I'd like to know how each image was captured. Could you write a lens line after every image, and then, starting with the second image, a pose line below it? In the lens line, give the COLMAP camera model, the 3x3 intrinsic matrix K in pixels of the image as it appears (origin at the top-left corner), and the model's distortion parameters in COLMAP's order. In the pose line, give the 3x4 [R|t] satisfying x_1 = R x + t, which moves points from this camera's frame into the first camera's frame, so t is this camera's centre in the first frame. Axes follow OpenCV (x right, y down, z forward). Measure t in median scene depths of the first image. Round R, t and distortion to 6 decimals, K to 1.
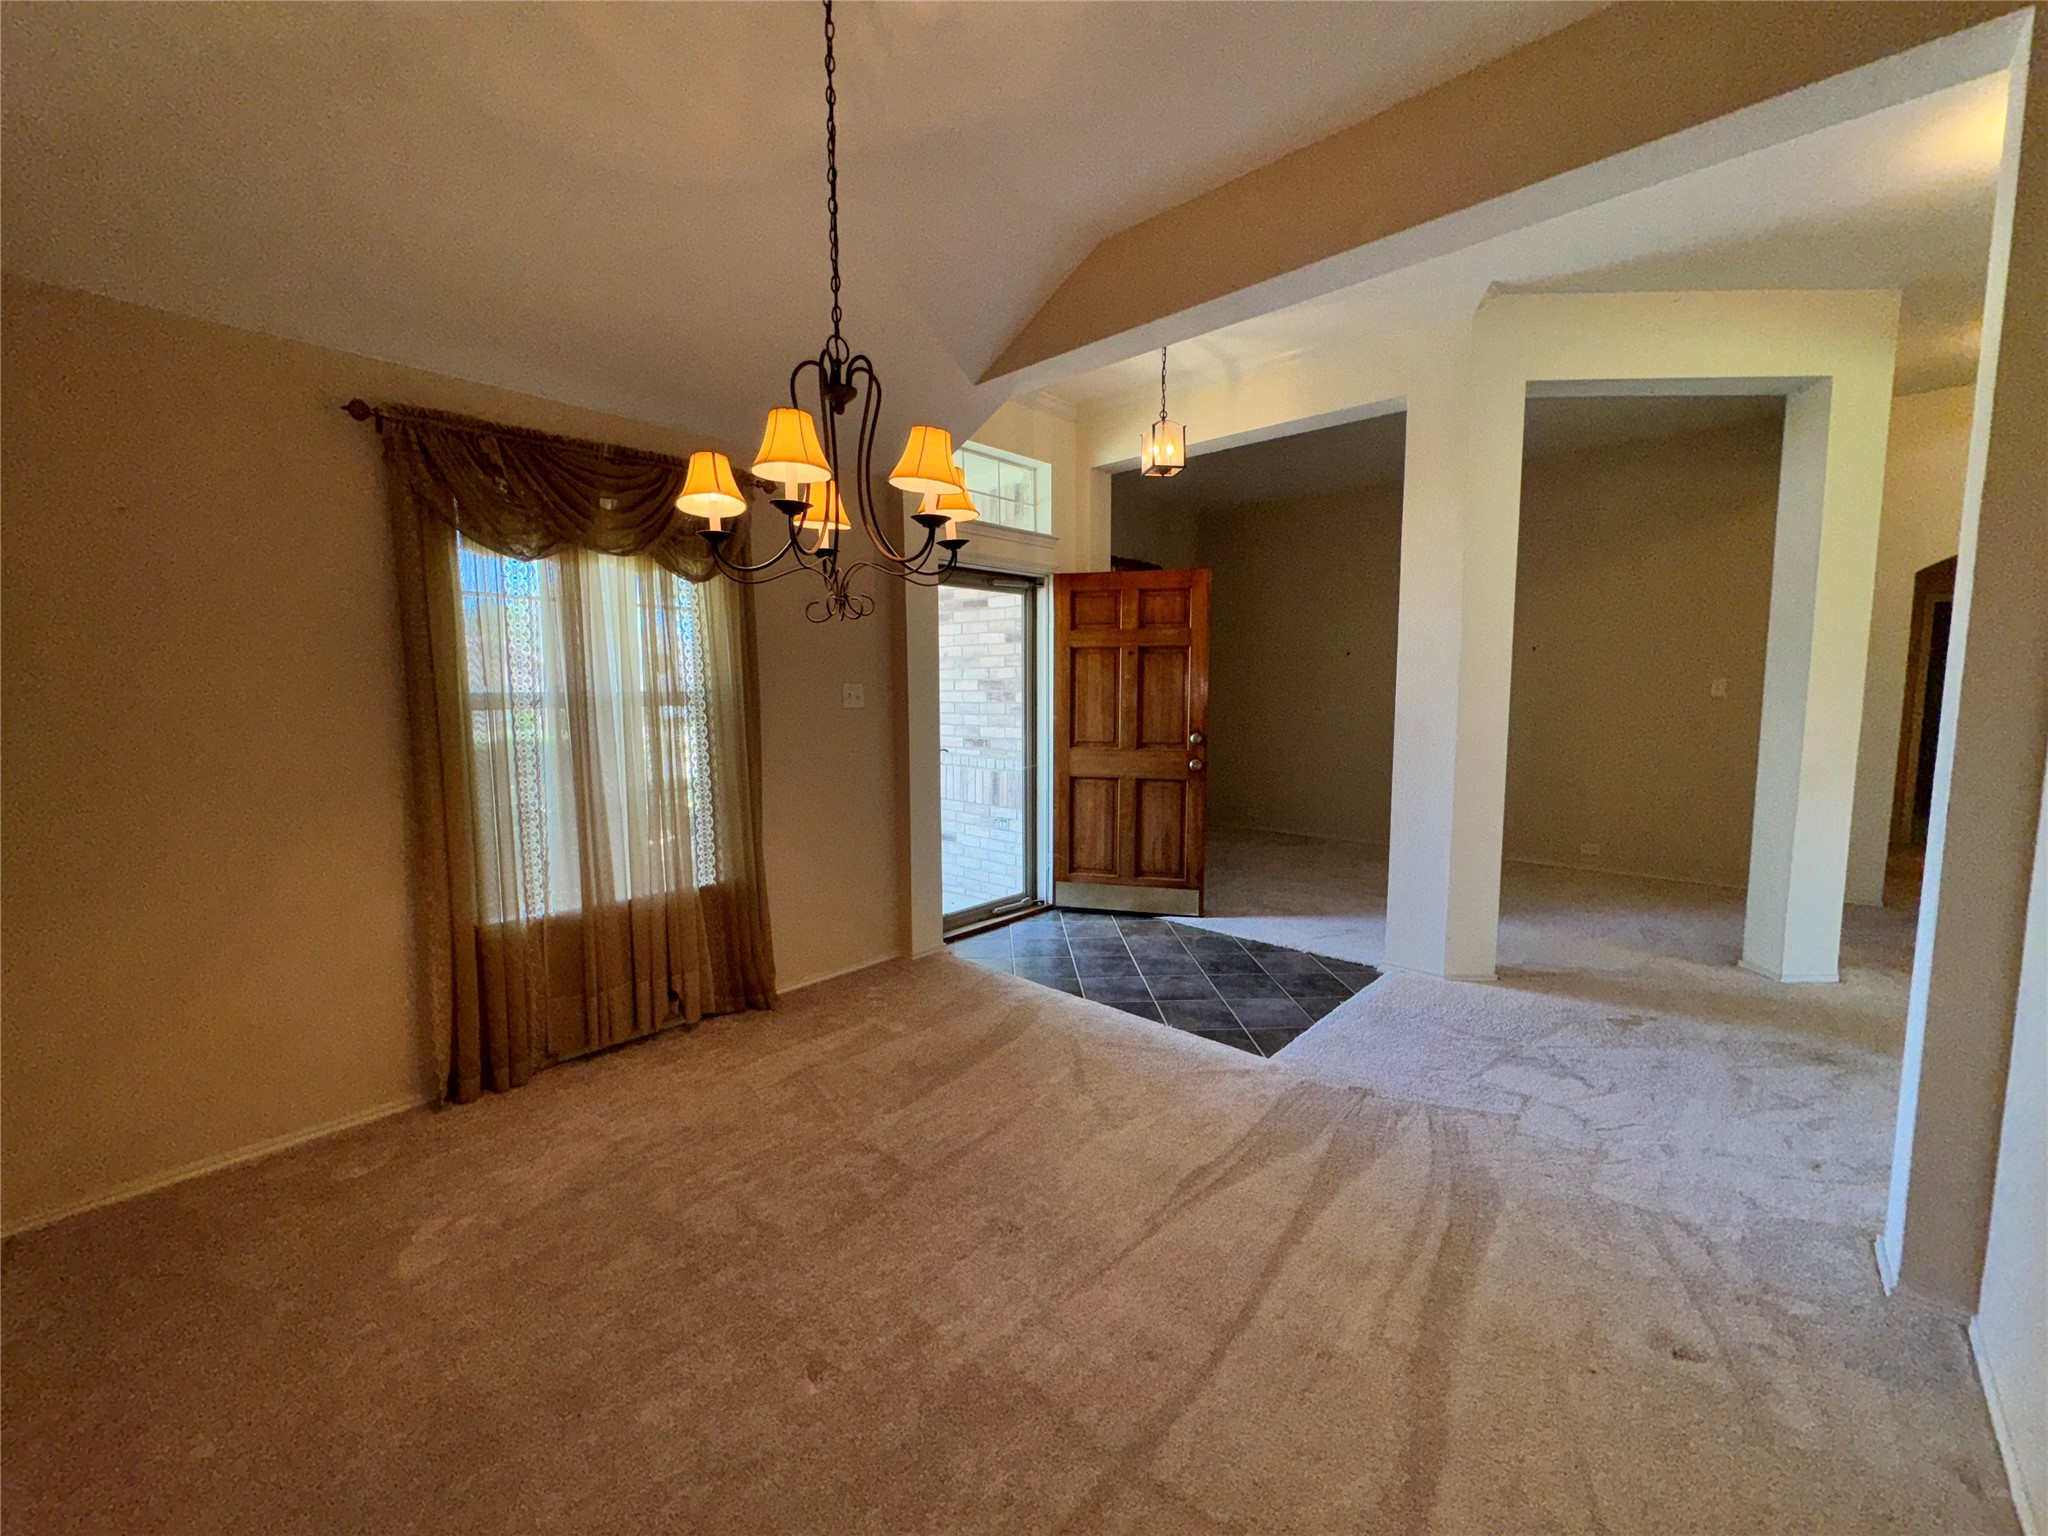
lens RADIAL K [[814.7, 0, 1015.1], [0, 814.7, 767.1], [0, 0, 1]] dist [0.000888, 0.000149]
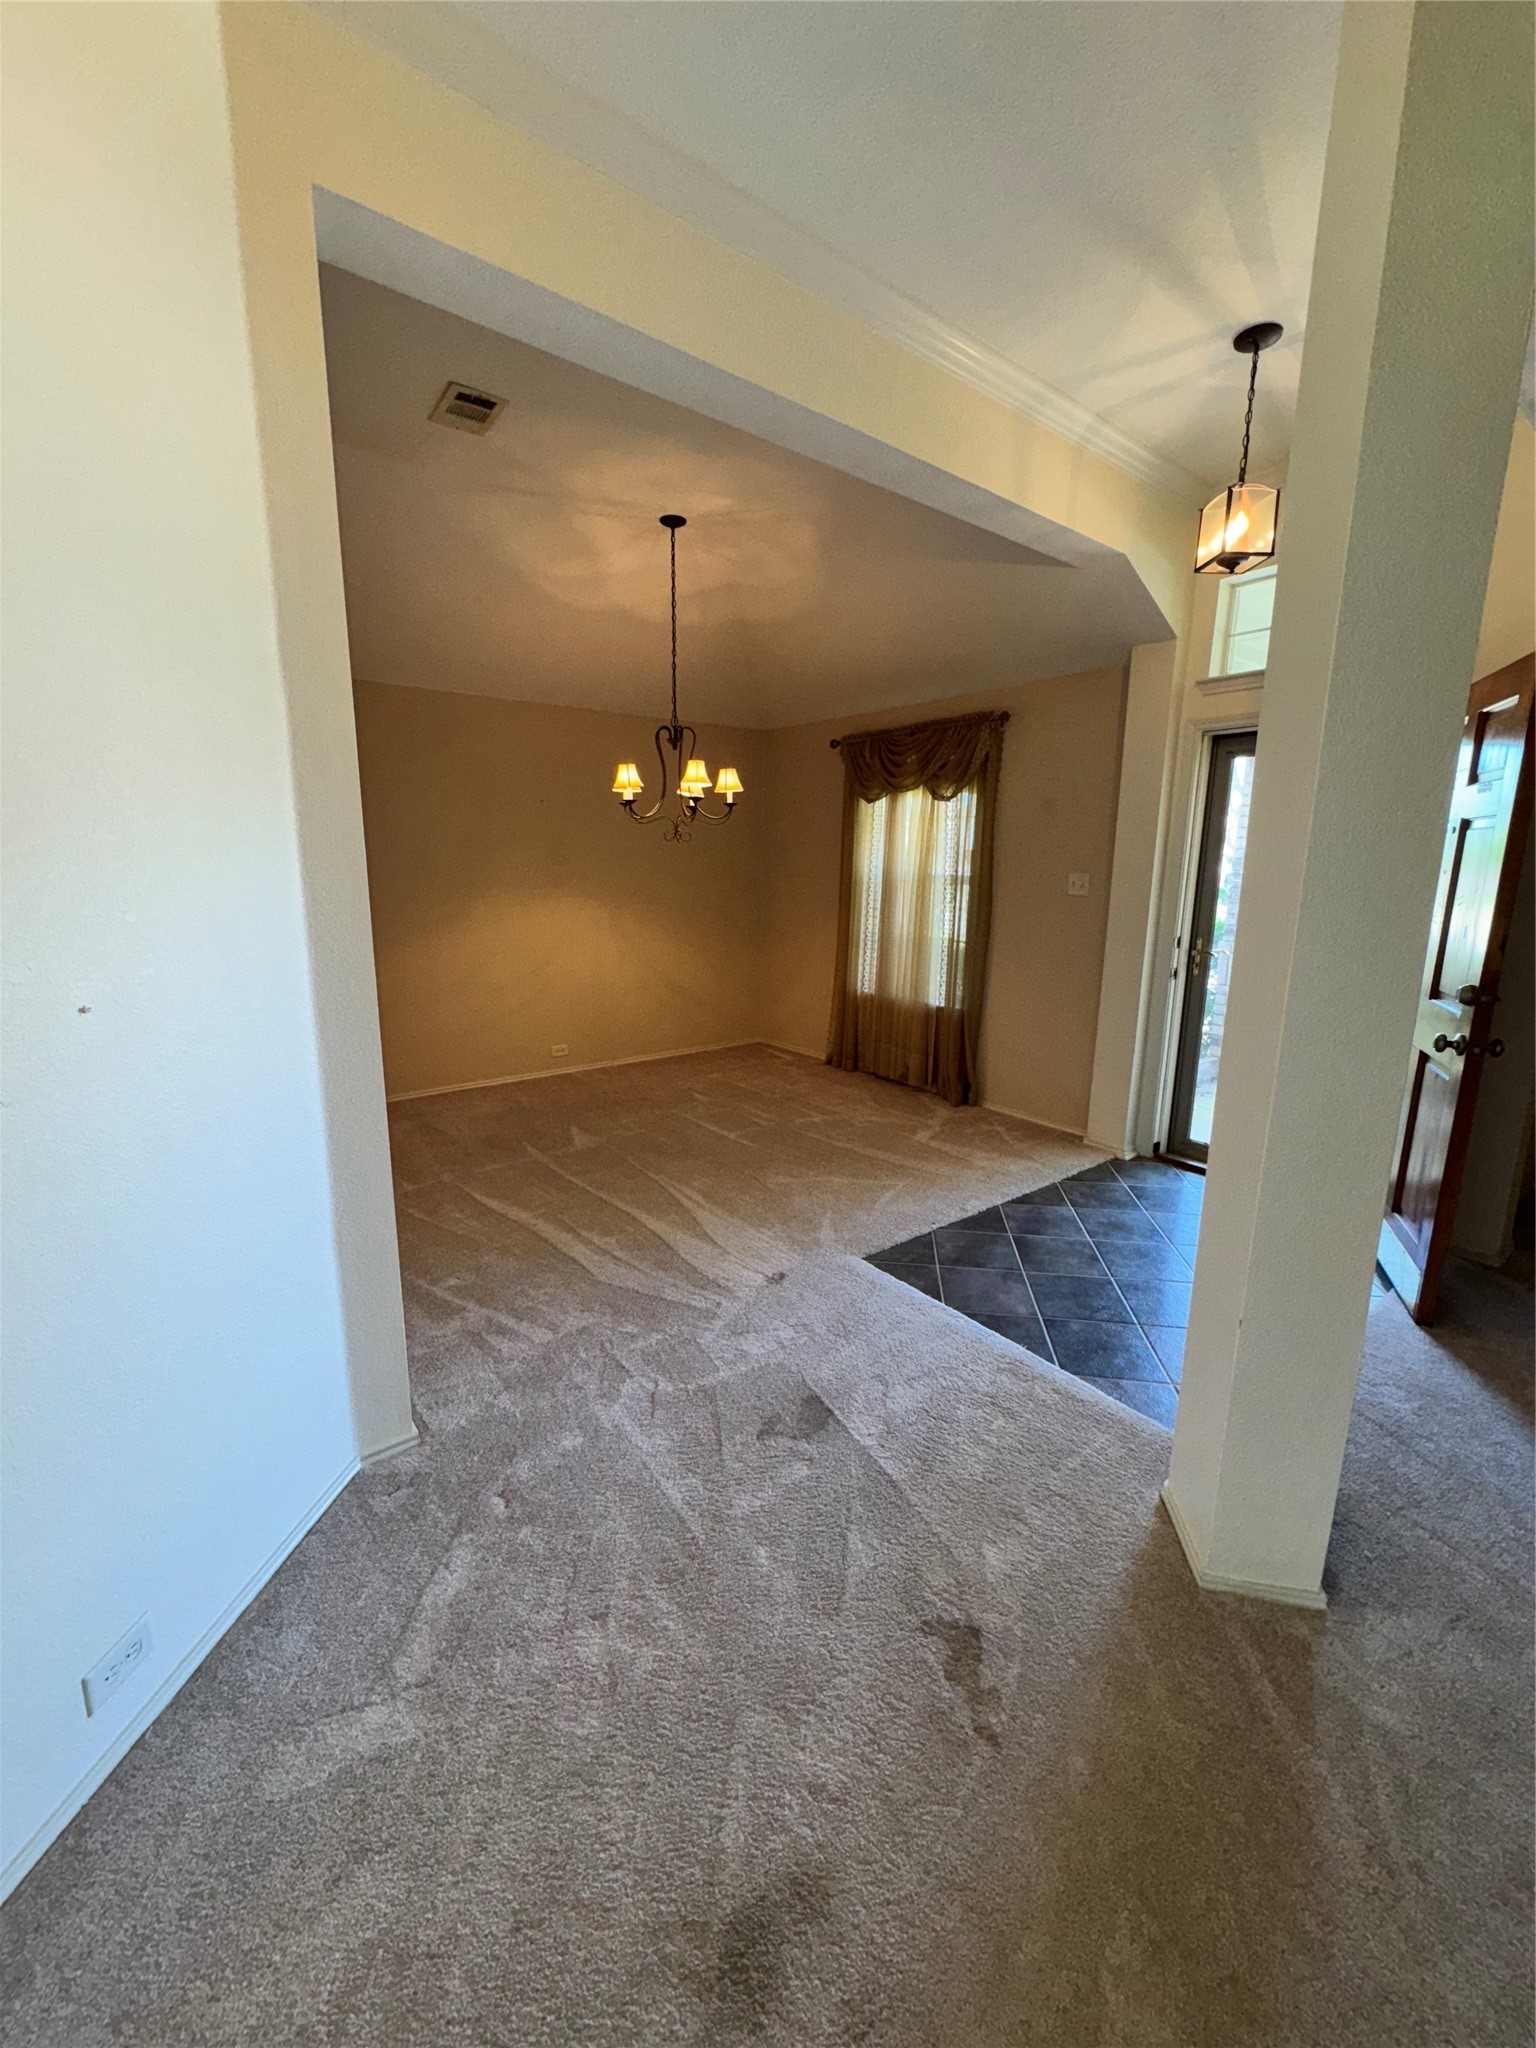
lens RADIAL K [[814.7, 0, 776.1], [0, 814.7, 1021.4], [0, 0, 1]] dist [0.000888, 0.000149]
pose [[-0.154509, 0.196570, -0.968239, 1.114103], [-0.112019, 0.970203, 0.214844, -0.113681], [0.981620, 0.141657, -0.127885, 0.883772]]
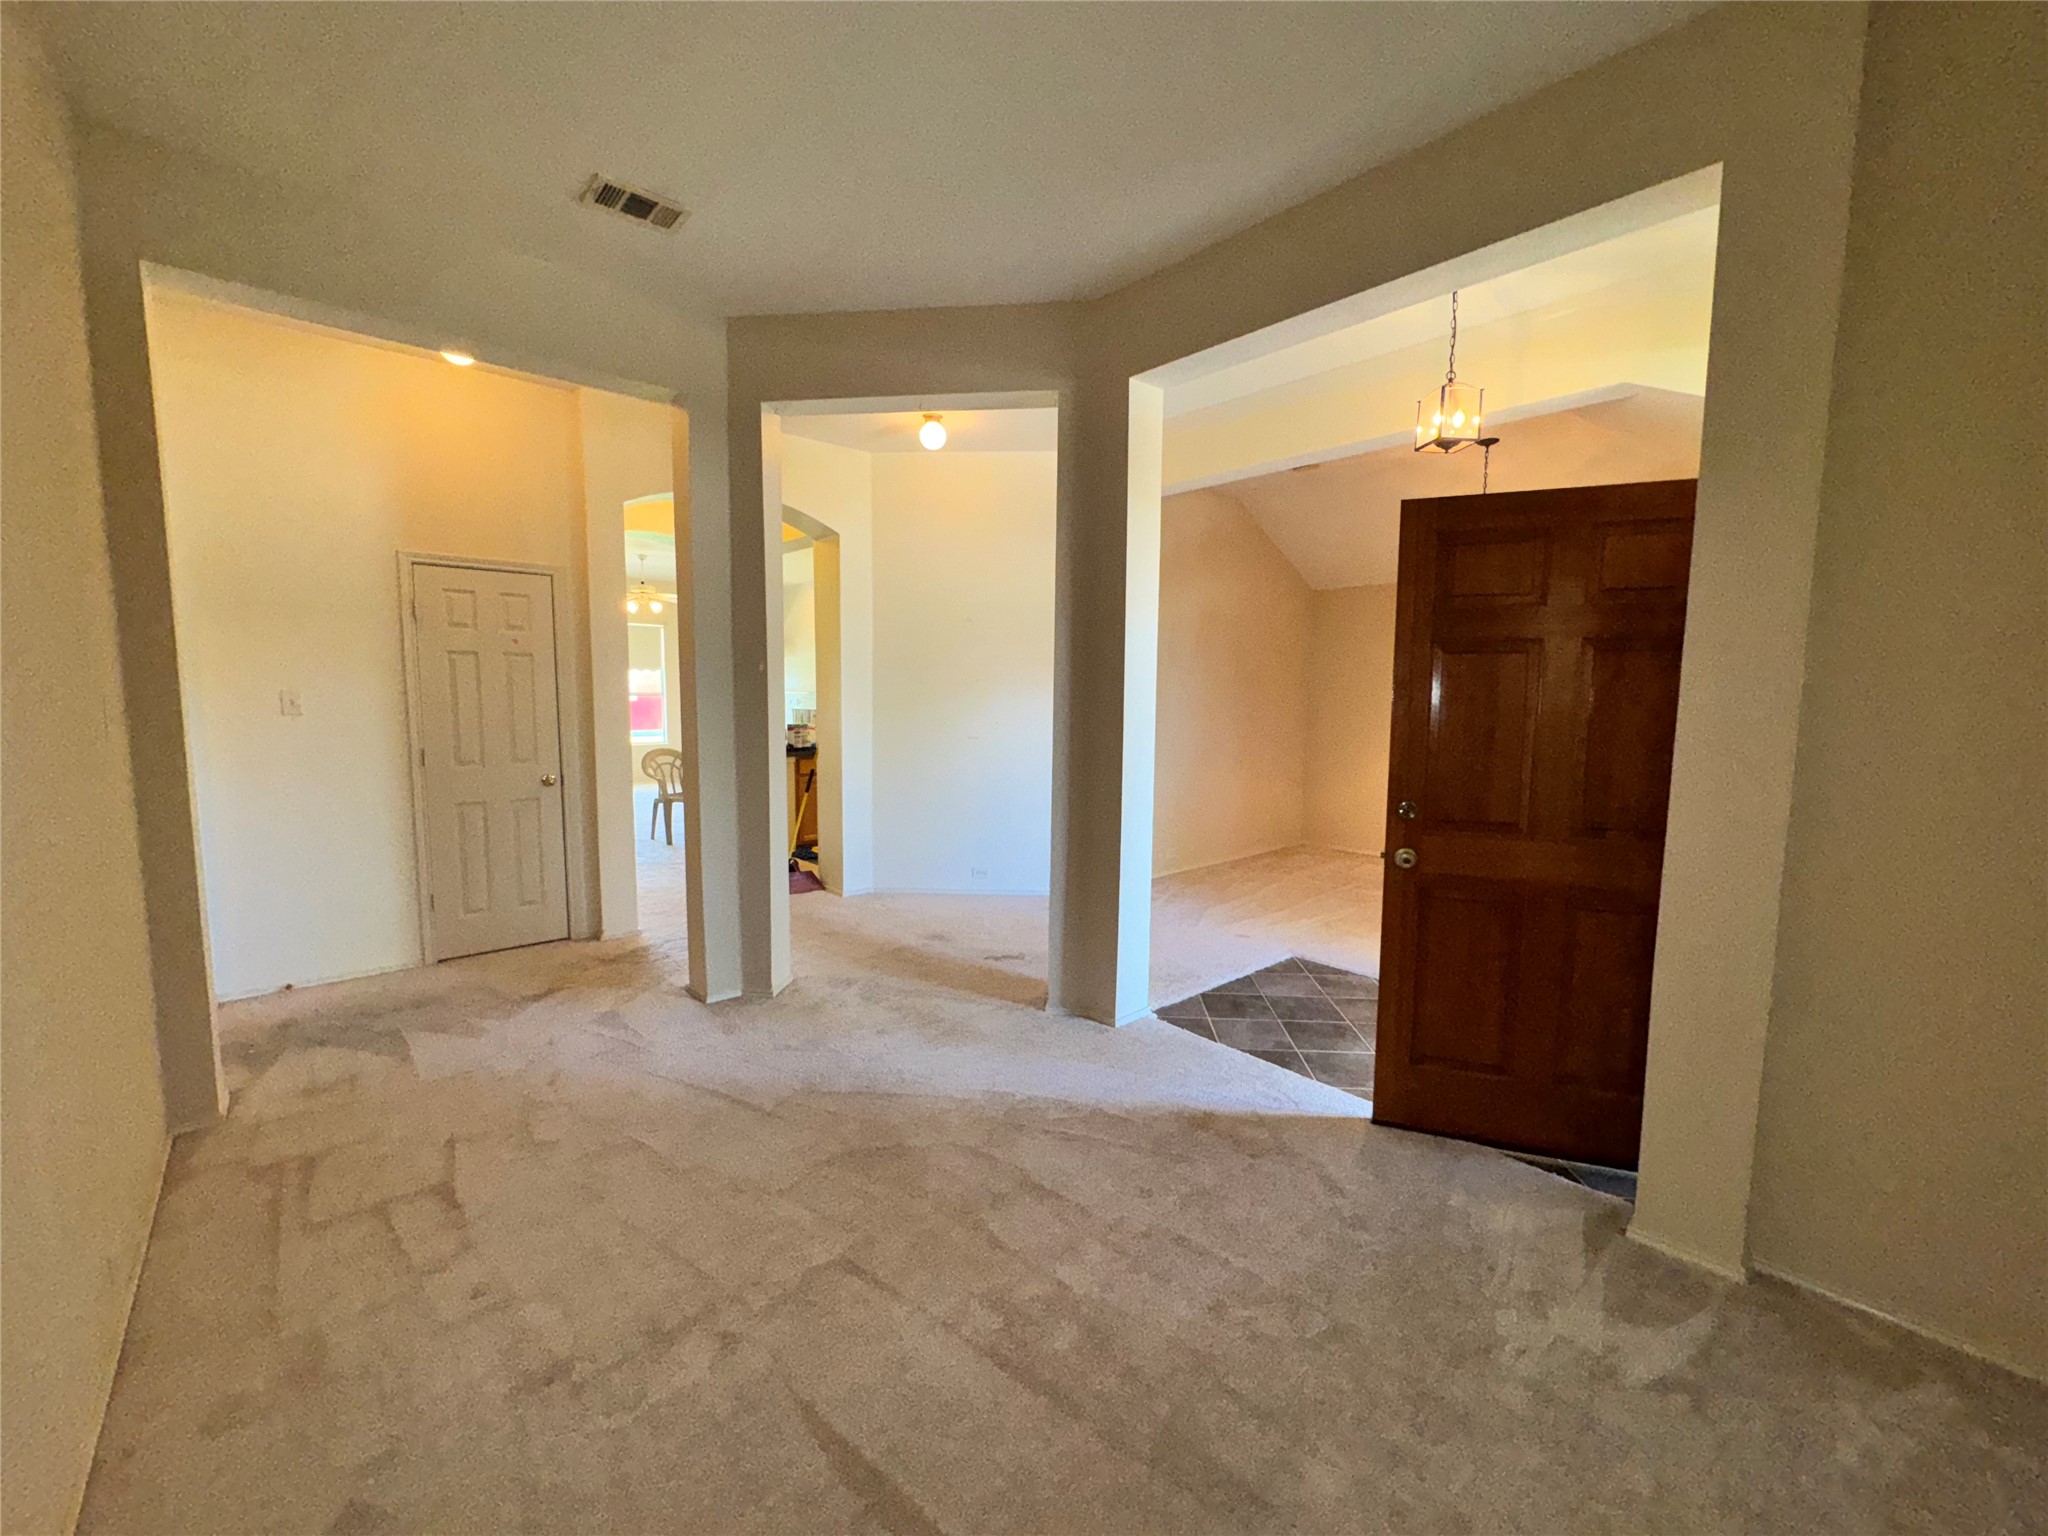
lens RADIAL K [[814.7, 0, 1015.1], [0, 814.7, 767.1], [0, 0, 1]] dist [0.000888, 0.000149]
pose [[-0.995161, -0.008744, 0.097866, 0.606457], [0.010416, 0.981032, 0.193566, -0.246012], [-0.097702, 0.193648, -0.976194, 2.186104]]
